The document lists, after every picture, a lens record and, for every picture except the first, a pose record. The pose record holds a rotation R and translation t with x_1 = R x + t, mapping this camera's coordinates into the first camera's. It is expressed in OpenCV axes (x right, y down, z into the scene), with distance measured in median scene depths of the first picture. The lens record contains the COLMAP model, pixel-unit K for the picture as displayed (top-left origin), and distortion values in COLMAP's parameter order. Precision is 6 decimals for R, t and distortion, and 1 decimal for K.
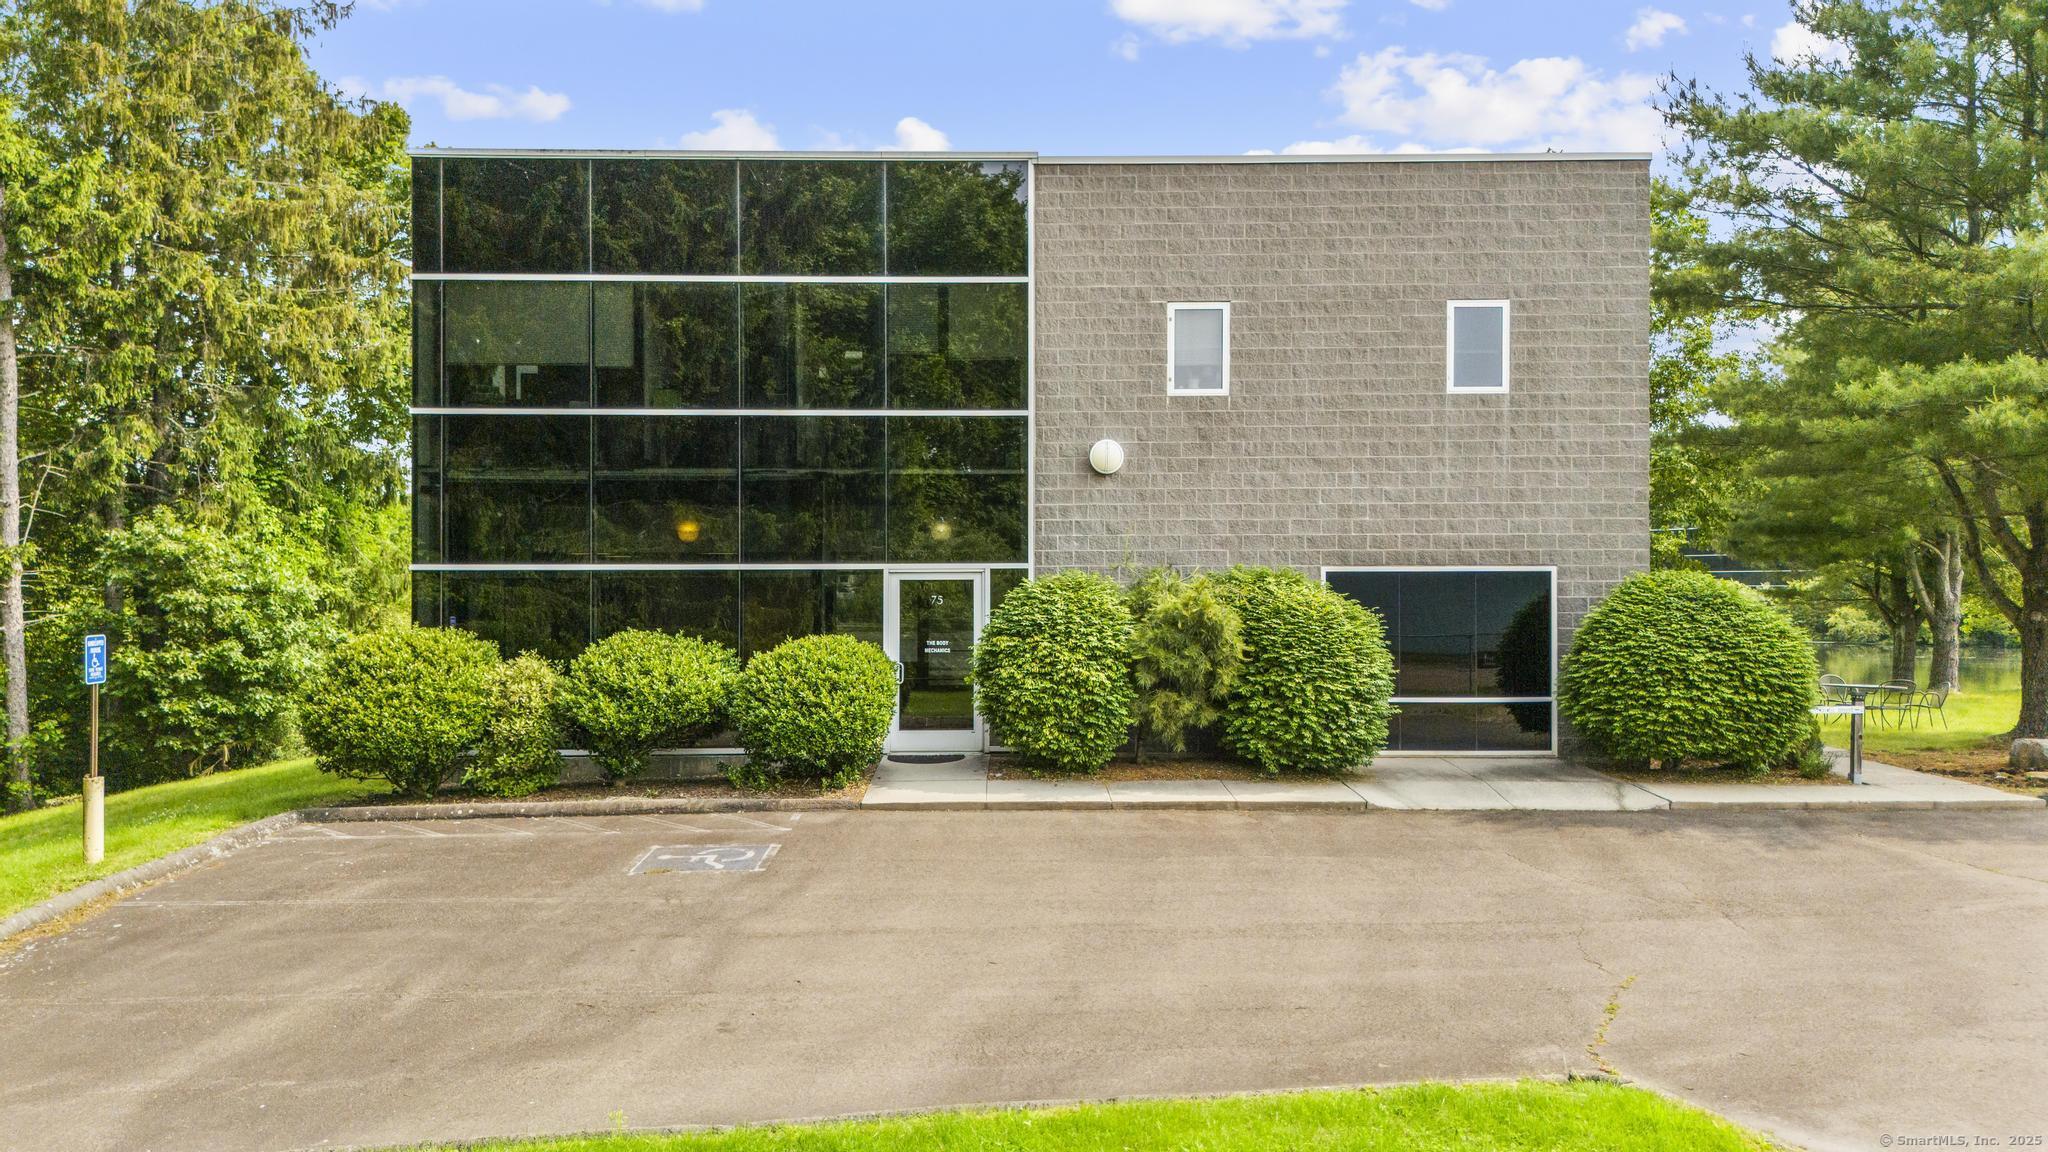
lens RADIAL K [[1478.7, 0, 1014.7], [0, 1478.7, 581.1], [0, 0, 1]] dist [0.083754, -0.129433]
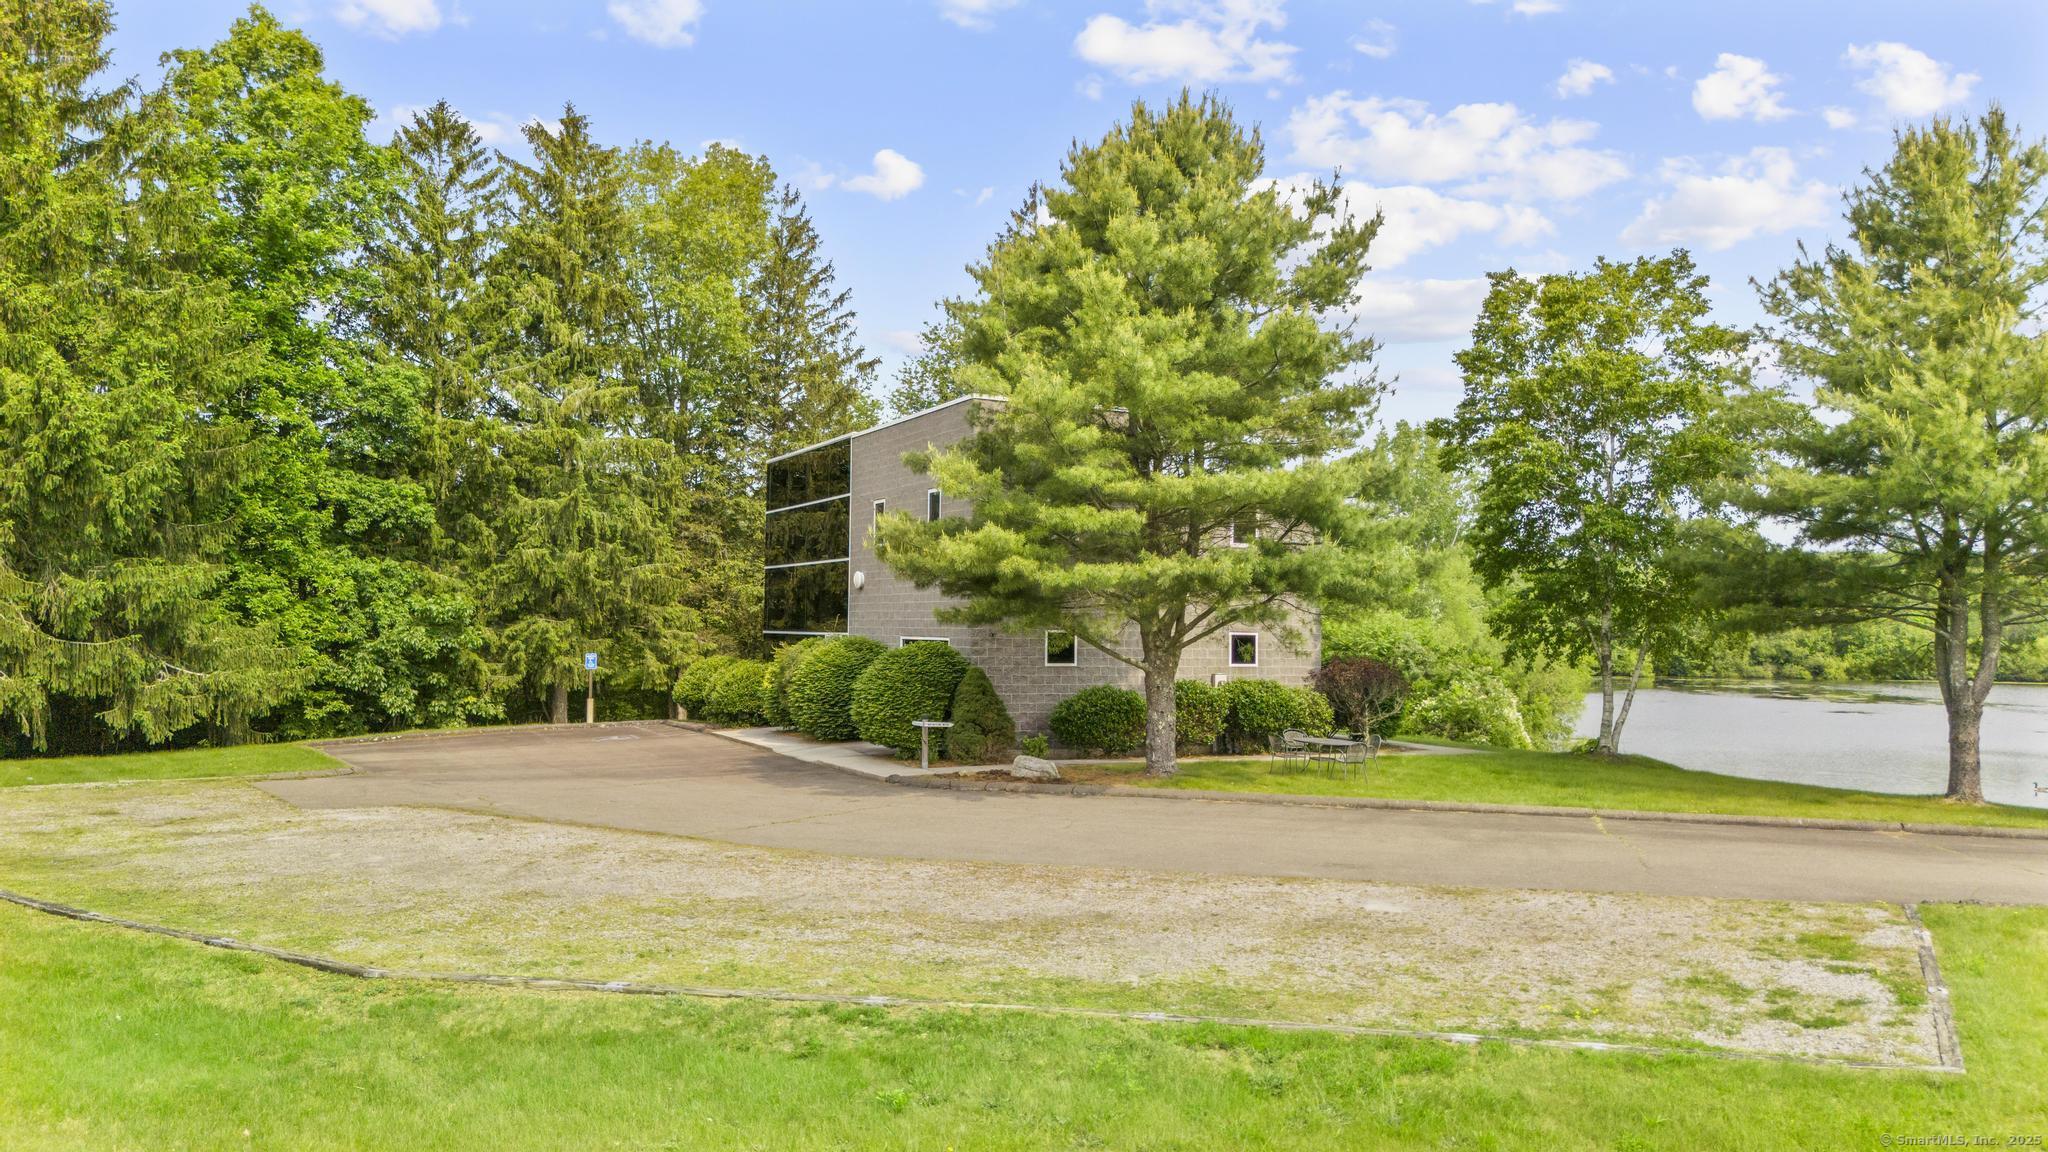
lens RADIAL K [[1478.7, 0, 1014.7], [0, 1478.7, 581.1], [0, 0, 1]] dist [0.083754, -0.129433]
pose [[0.422857, -0.020160, -0.905972, 1.948572], [-0.007033, 0.999649, -0.025527, -0.032778], [0.906169, 0.017166, 0.422567, 0.345252]]
